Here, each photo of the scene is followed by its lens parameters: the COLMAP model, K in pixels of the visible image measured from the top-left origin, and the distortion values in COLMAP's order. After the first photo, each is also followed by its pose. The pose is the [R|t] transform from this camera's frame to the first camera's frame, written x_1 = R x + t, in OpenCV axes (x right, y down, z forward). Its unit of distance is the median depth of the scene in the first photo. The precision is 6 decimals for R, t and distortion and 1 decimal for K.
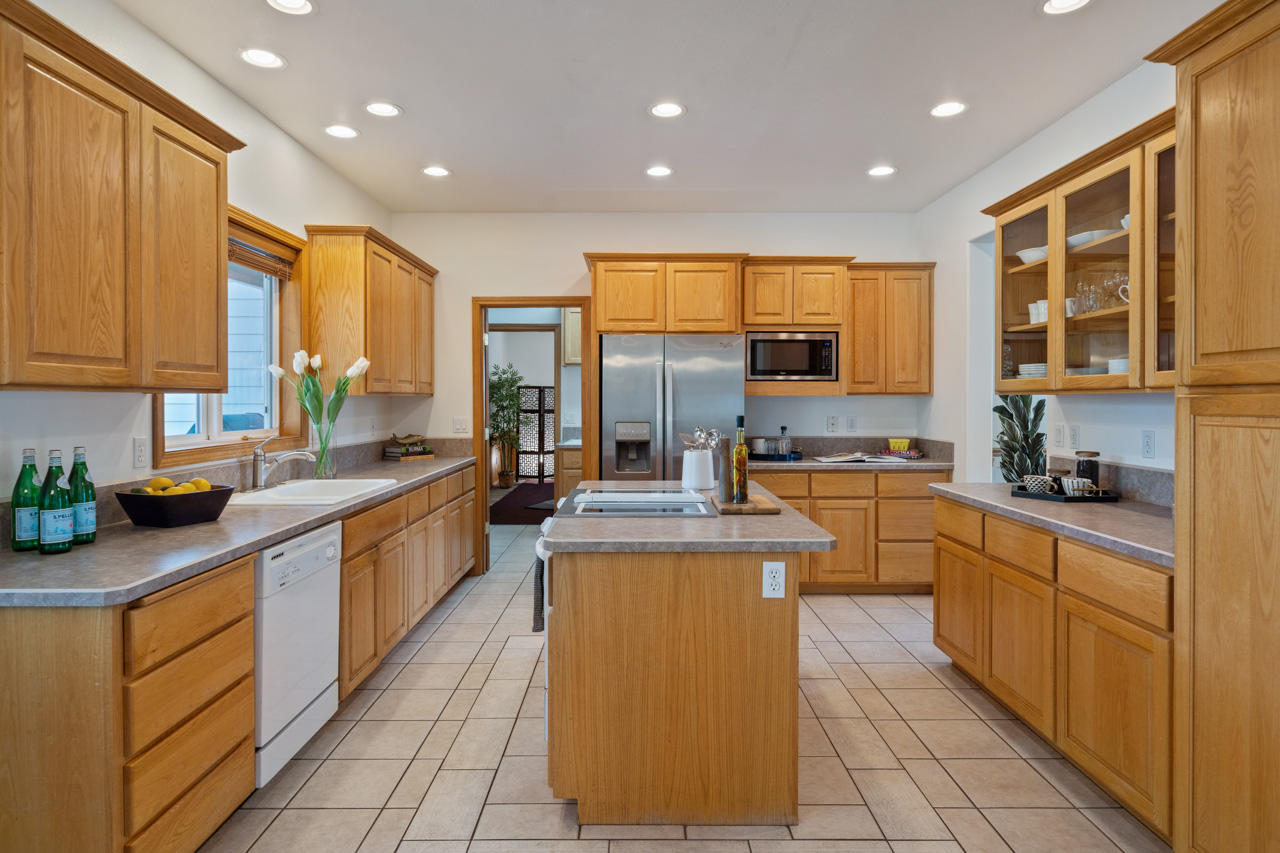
lens RADIAL K [[727.2, 0, 638.9], [0, 727.2, 403.8], [0, 0, 1]] dist [0.001735, -0.000042]
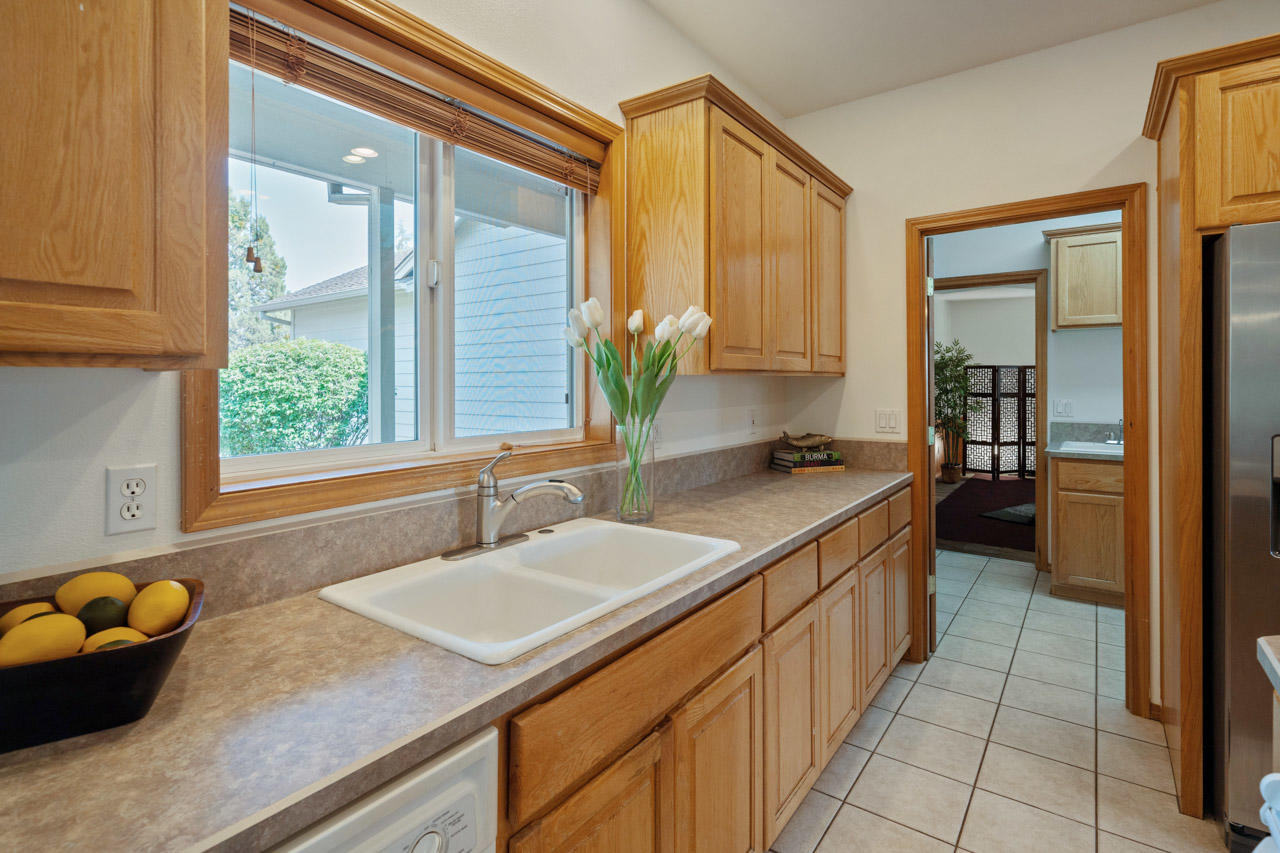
lens RADIAL K [[620.0, 0, 640.9], [0, 620.0, 382.6], [0, 0, 1]] dist [-0.000245, -0.000434]
pose [[0.804607, -0.002247, -0.593803, -0.122944], [-0.000212, 0.999992, -0.004072, -0.003386], [0.593808, 0.003402, 0.804600, 0.556611]]
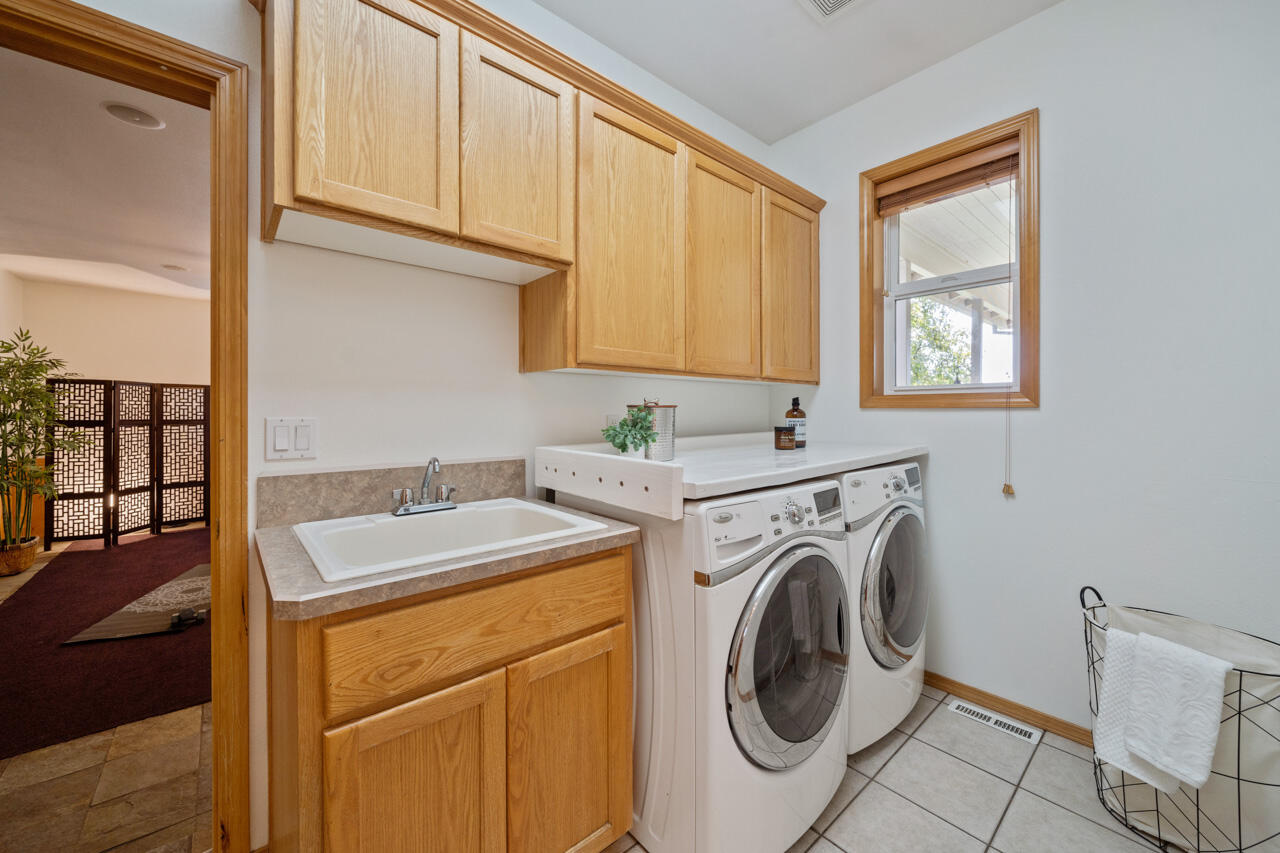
lens RADIAL K [[483.8, 0, 636.7], [0, 483.8, 414.3], [0, 0, 1]] dist [-0.001429, -0.000066]
pose [[0.764182, -0.003185, 0.644993, -0.199548], [0.005329, 0.999985, -0.001376, 0.019744], [-0.644979, 0.004489, 0.764187, 1.393968]]
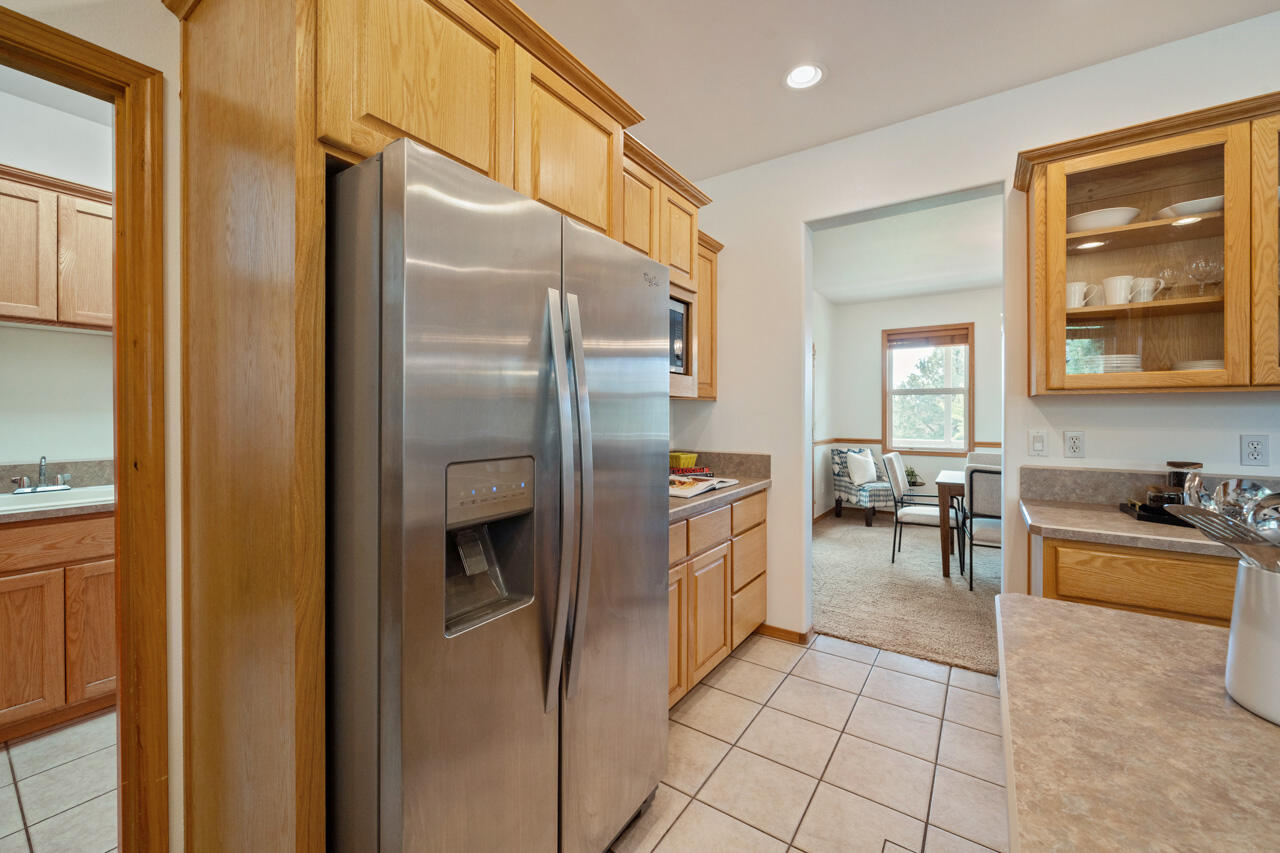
lens RADIAL K [[500.5, 0, 637.1], [0, 500.5, 414.7], [0, 0, 1]] dist [-0.002574, -0.000153]
pose [[0.575772, -0.001748, 0.817609, -0.164793], [0.004870, 0.999987, -0.001292, 0.006877], [-0.817596, 0.004726, 0.575773, 0.909385]]
